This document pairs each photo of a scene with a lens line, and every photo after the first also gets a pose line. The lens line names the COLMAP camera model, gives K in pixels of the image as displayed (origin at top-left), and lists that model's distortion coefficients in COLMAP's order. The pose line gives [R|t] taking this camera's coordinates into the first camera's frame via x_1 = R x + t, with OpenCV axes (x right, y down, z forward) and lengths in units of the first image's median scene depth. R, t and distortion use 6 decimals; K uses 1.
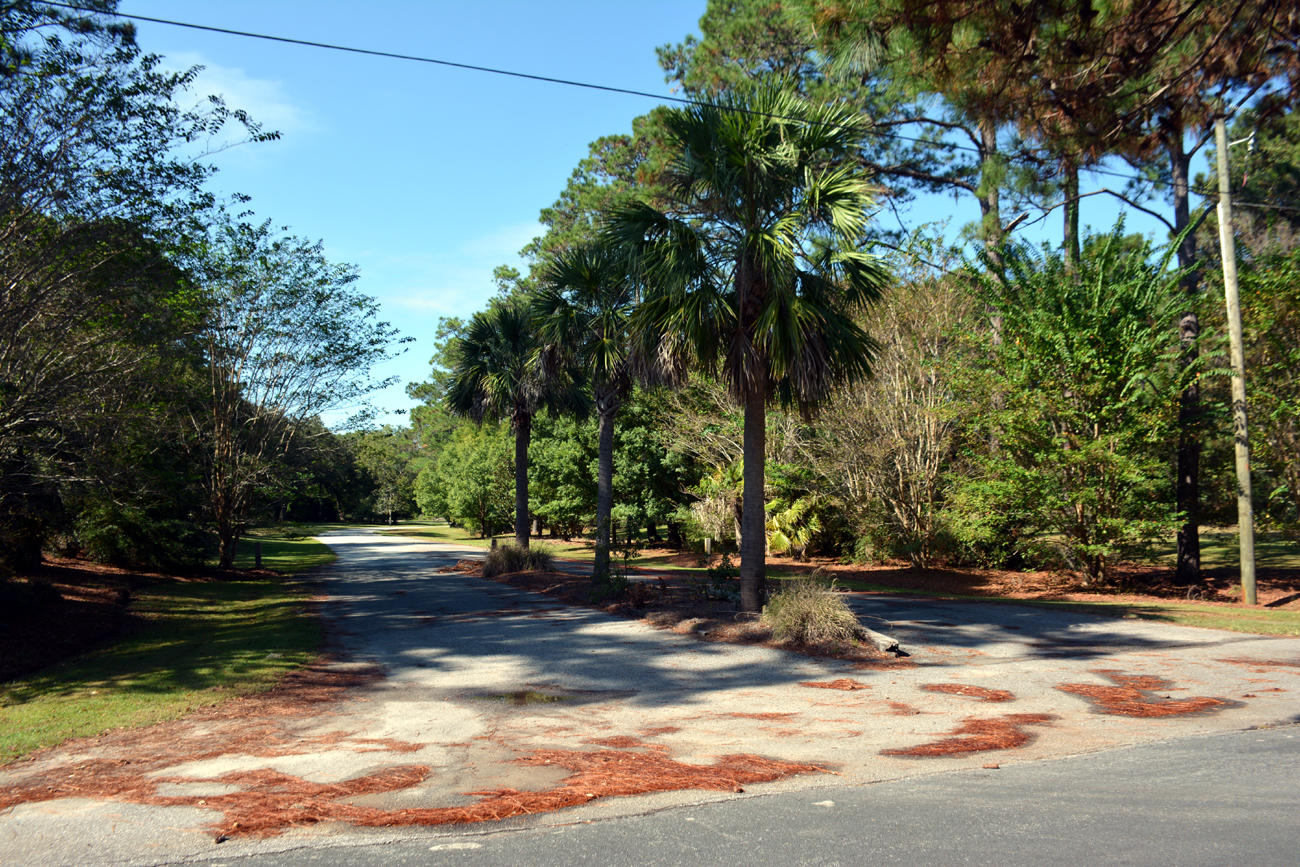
lens RADIAL K [[1021.7, 0, 661.3], [0, 1021.7, 431.8], [0, 0, 1]] dist [-0.143711, 0.102264]
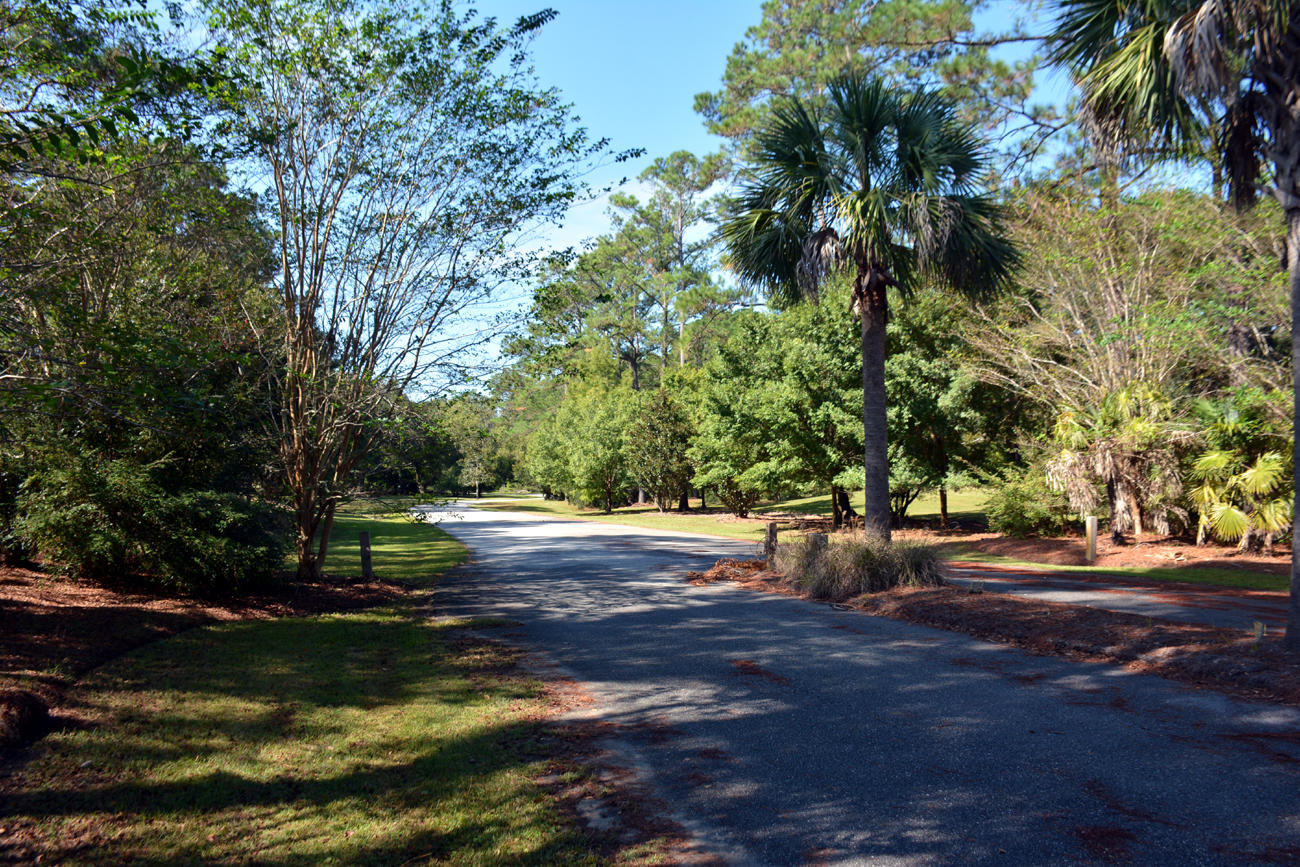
lens RADIAL K [[1021.7, 0, 661.3], [0, 1021.7, 431.8], [0, 0, 1]] dist [-0.143711, 0.102264]
pose [[0.997869, -0.006347, -0.064939, -0.095650], [0.008150, 0.999587, 0.027547, 0.019277], [0.064737, -0.028017, 0.997509, 0.214258]]
